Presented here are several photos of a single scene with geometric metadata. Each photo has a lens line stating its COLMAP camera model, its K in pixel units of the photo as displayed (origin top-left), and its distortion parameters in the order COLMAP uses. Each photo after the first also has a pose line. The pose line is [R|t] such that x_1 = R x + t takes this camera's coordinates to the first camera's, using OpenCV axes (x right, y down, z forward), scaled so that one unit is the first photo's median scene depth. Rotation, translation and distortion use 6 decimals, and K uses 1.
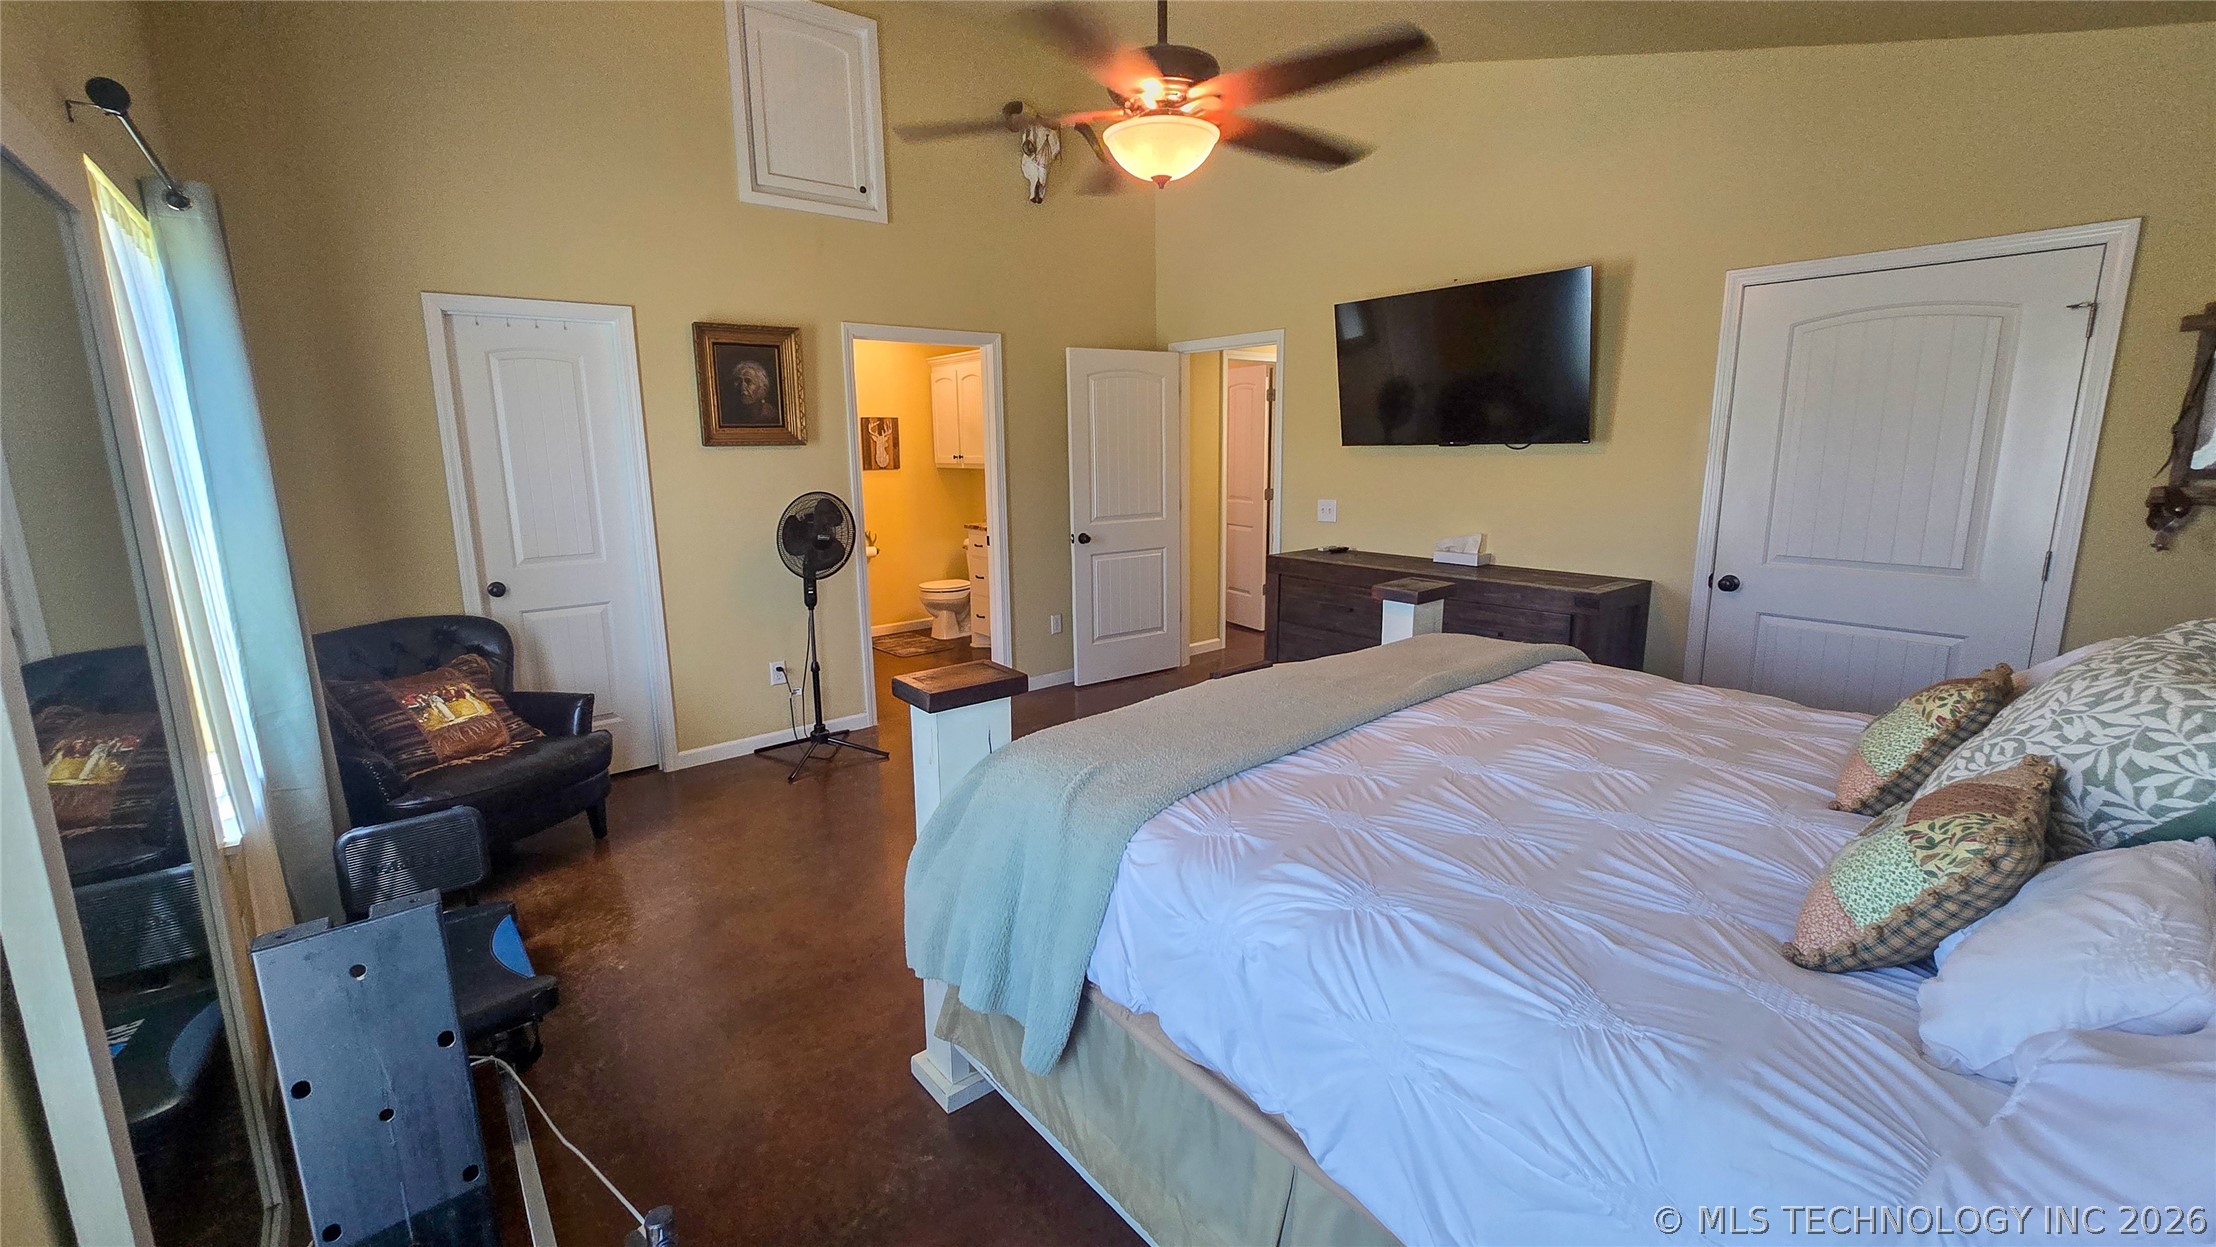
lens RADIAL K [[904.2, 0, 1102.0], [0, 904.2, 609.0], [0, 0, 1]] dist [-0.002650, 0.001493]
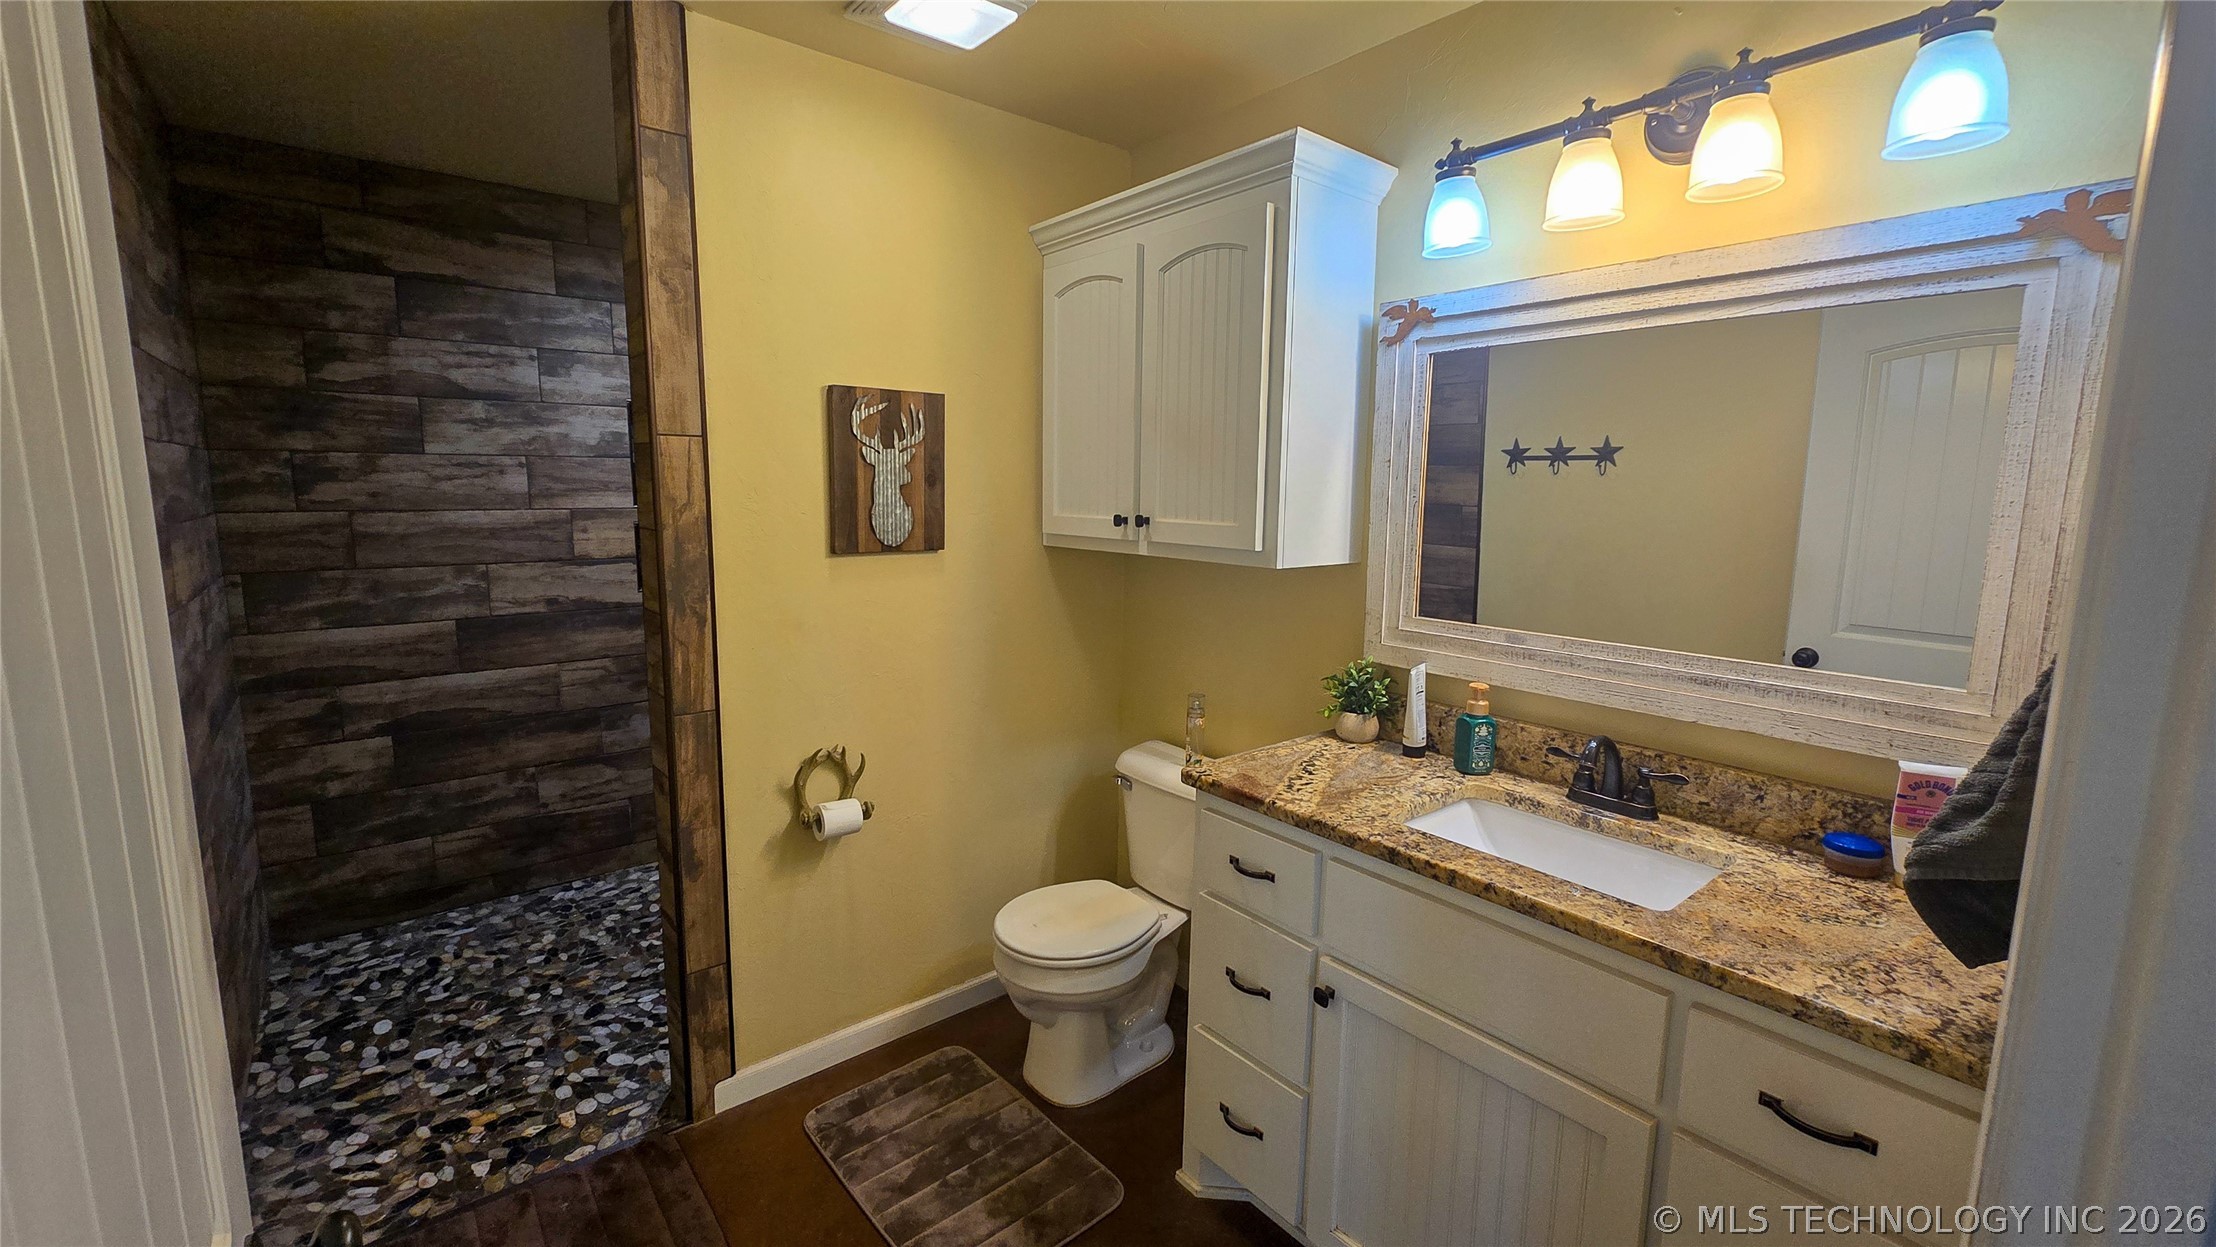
lens RADIAL K [[904.2, 0, 1106.5], [0, 904.2, 610.3], [0, 0, 1]] dist [-0.002650, 0.001493]
pose [[0.999356, 0.029756, 0.020054, -0.174246], [-0.028999, 0.998893, -0.037031, -0.125785], [-0.021134, 0.036426, 0.999113, 0.687522]]
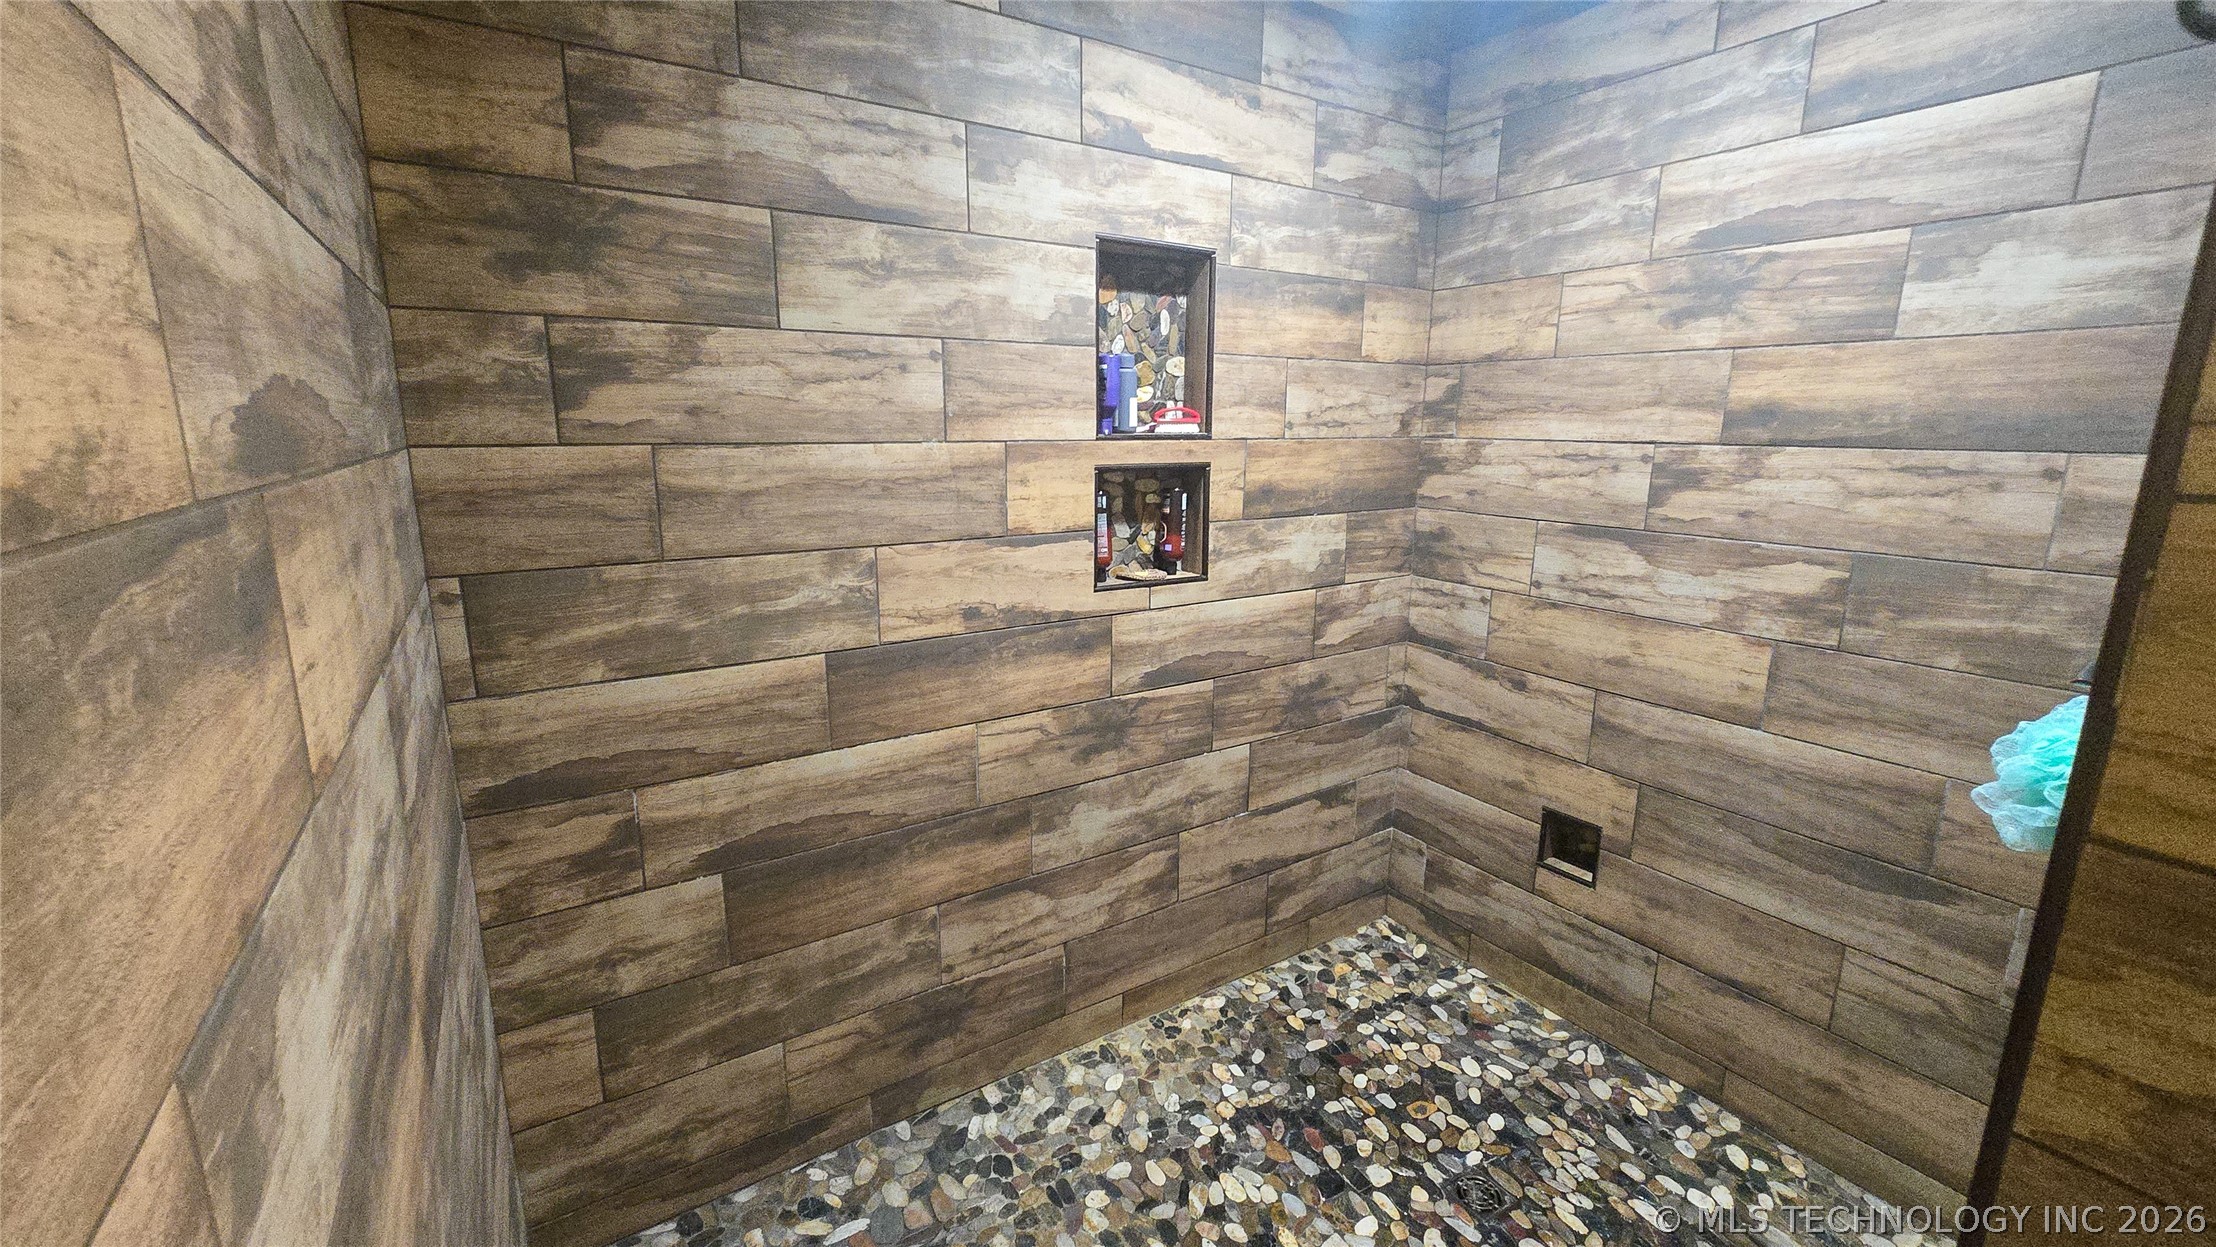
lens RADIAL K [[904.2, 0, 1111.8], [0, 904.2, 609.1], [0, 0, 1]] dist [-0.002650, 0.001493]
pose [[0.995368, 0.045270, -0.084811, -0.387659], [-0.043009, 0.998674, 0.028307, -0.149154], [0.085980, -0.024528, 0.995995, 0.907394]]
